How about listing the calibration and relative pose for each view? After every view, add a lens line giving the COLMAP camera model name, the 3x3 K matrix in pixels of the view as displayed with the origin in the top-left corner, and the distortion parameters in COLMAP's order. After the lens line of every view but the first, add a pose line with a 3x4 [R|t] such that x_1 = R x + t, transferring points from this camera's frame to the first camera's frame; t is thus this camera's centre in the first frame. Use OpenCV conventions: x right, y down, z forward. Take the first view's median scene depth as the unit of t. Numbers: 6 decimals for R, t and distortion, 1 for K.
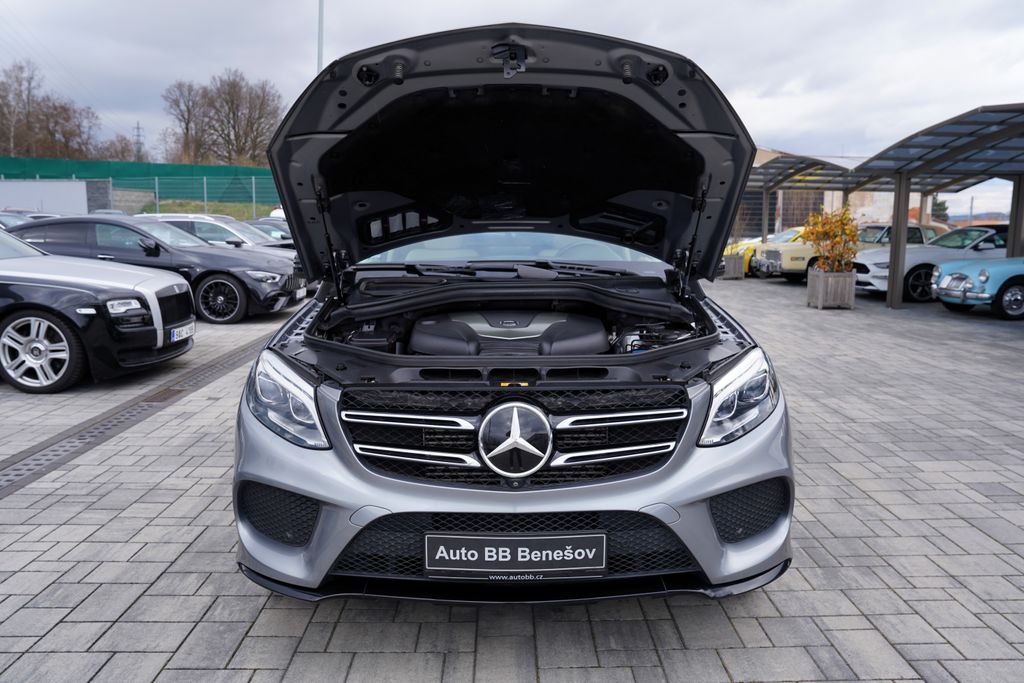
lens RADIAL K [[768.8, 0, 520.2], [0, 768.8, 330.0], [0, 0, 1]] dist [-0.080195, 0.084065]
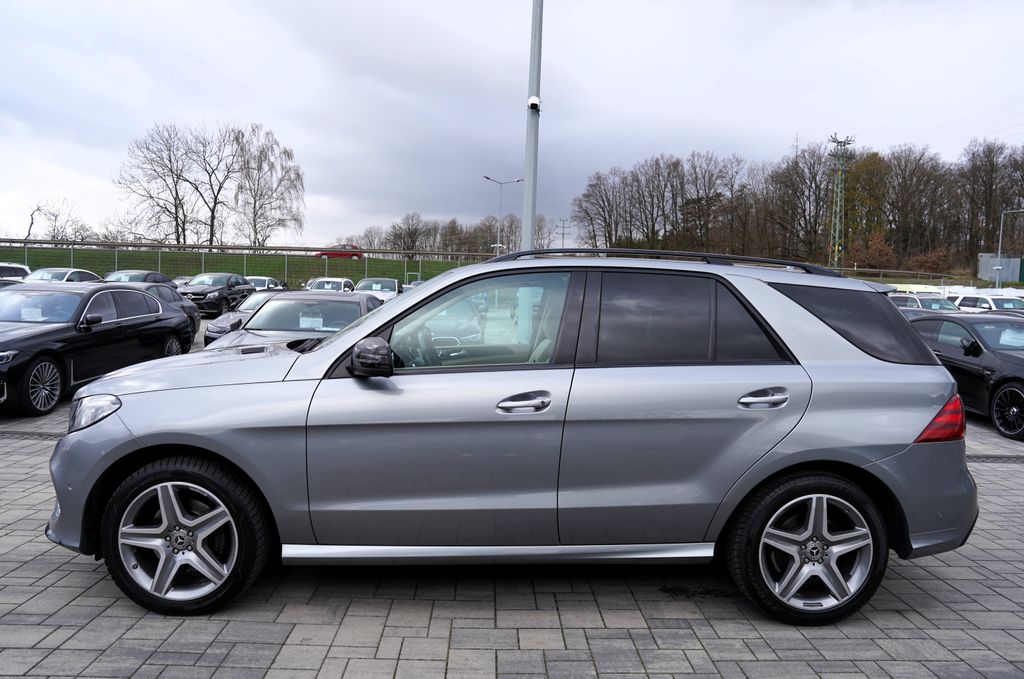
lens RADIAL K [[705.9, 0, 513.5], [0, 705.9, 325.9], [0, 0, 1]] dist [-0.107244, 0.073809]
pose [[0.023826, 0.032117, -0.999200, 1.848033], [-0.168874, 0.985250, 0.027641, -0.301687], [0.985350, 0.168080, 0.028899, 1.967910]]
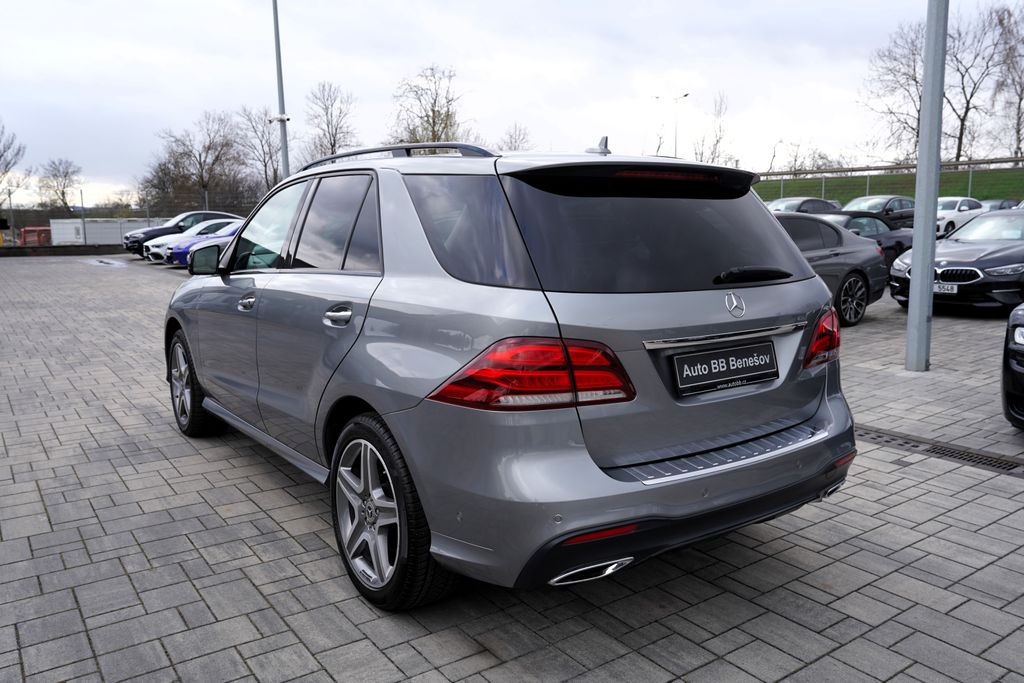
lens RADIAL K [[790.7, 0, 512.0], [0, 790.7, 341.5], [0, 0, 1]] dist [-0.062161, 0.058872]
pose [[-0.821829, 0.085702, -0.563252, 0.934687], [-0.078332, 0.962237, 0.260701, -0.545684], [0.564324, 0.258372, -0.784080, 3.853270]]
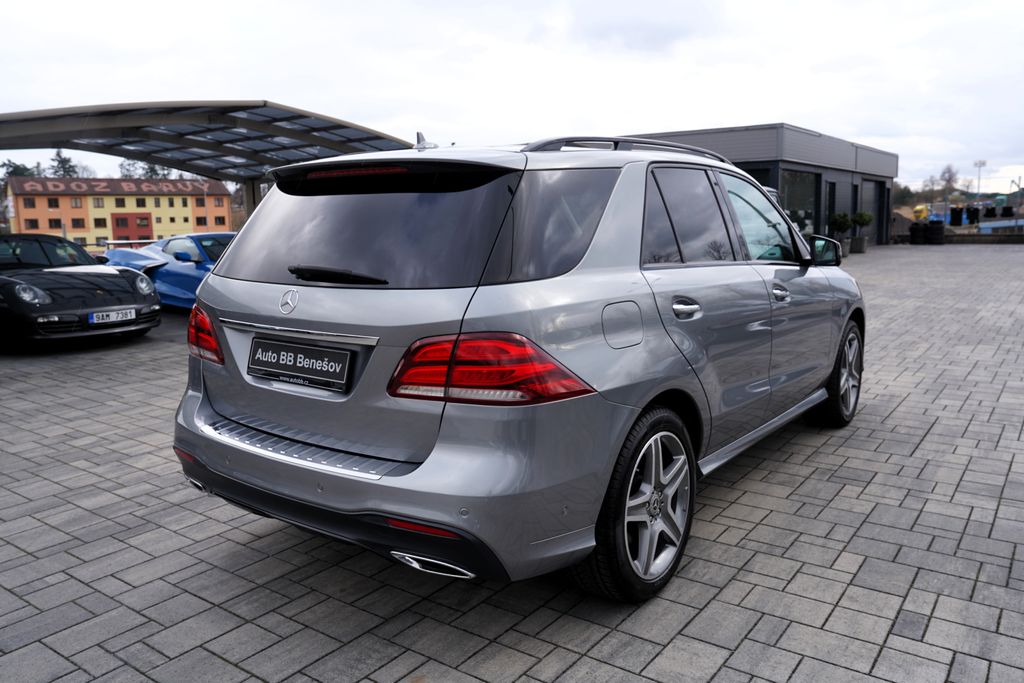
lens RADIAL K [[790.7, 0, 512.0], [0, 790.7, 341.5], [0, 0, 1]] dist [-0.062161, 0.058872]
pose [[-0.802703, -0.090218, 0.589515, -1.033179], [0.089784, 0.958944, 0.269008, -0.548742], [-0.589581, 0.268863, -0.761647, 3.825436]]
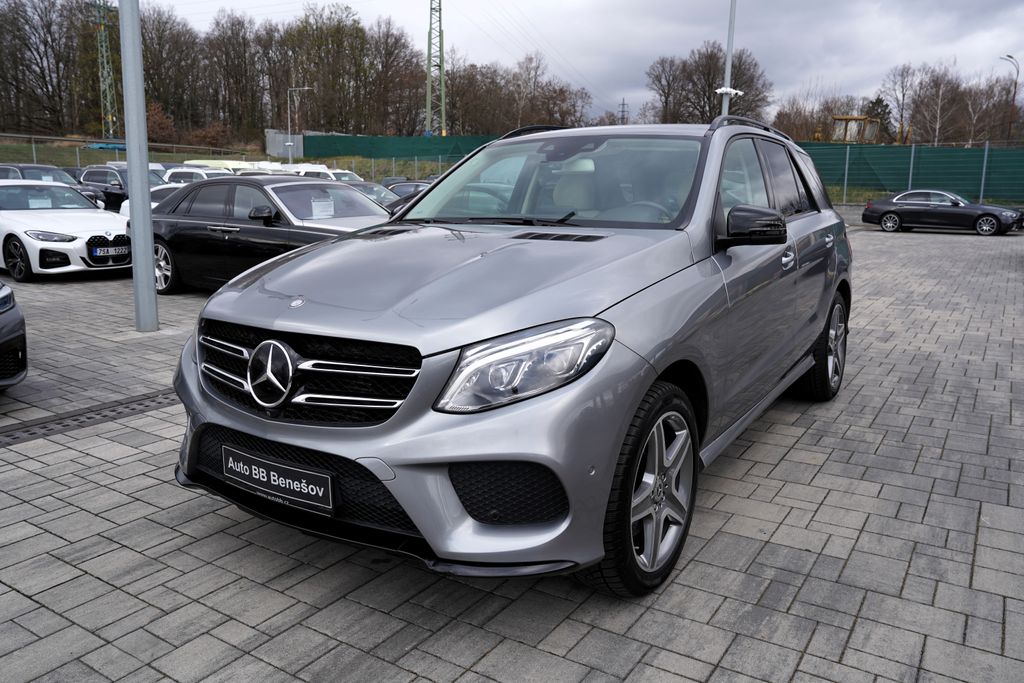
lens RADIAL K [[768.8, 0, 520.2], [0, 768.8, 330.0], [0, 0, 1]] dist [-0.080195, 0.084065]
pose [[0.831368, 0.093840, -0.547742, 0.866186], [-0.072677, 0.995534, 0.060247, -0.009936], [0.550949, -0.010279, 0.834475, 0.281182]]
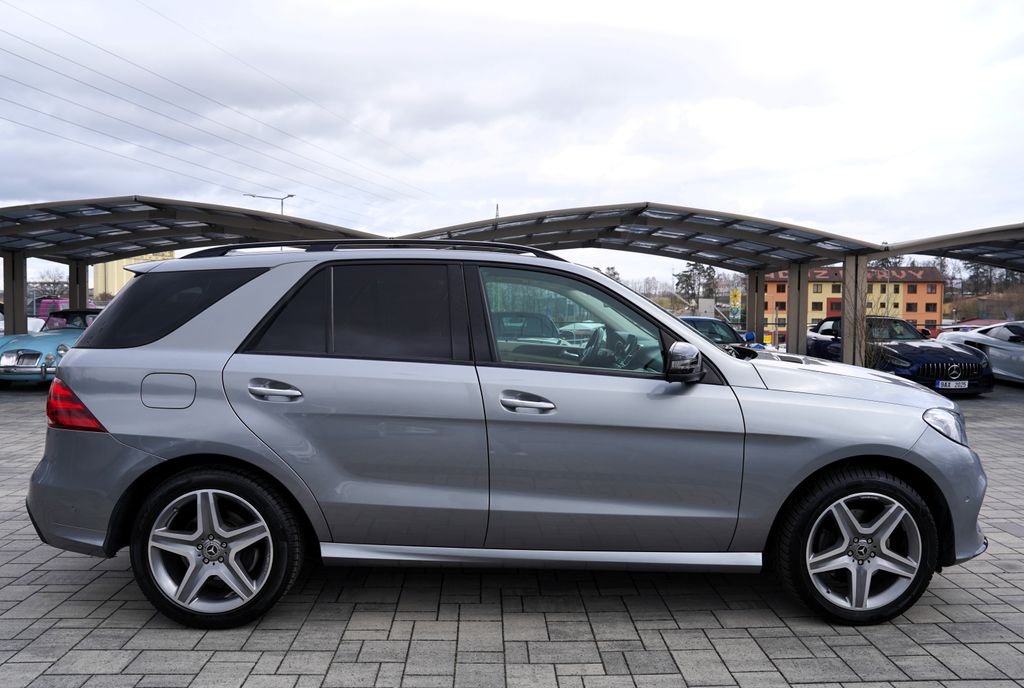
lens RADIAL K [[745.5, 0, 512.0], [0, 745.5, 344.0], [0, 0, 1]] dist [-0.106114, 0.096032]
pose [[-0.022599, -0.064010, 0.997693, -1.921716], [0.126933, 0.989688, 0.066372, -0.328466], [-0.991654, 0.128140, -0.014241, 2.086381]]
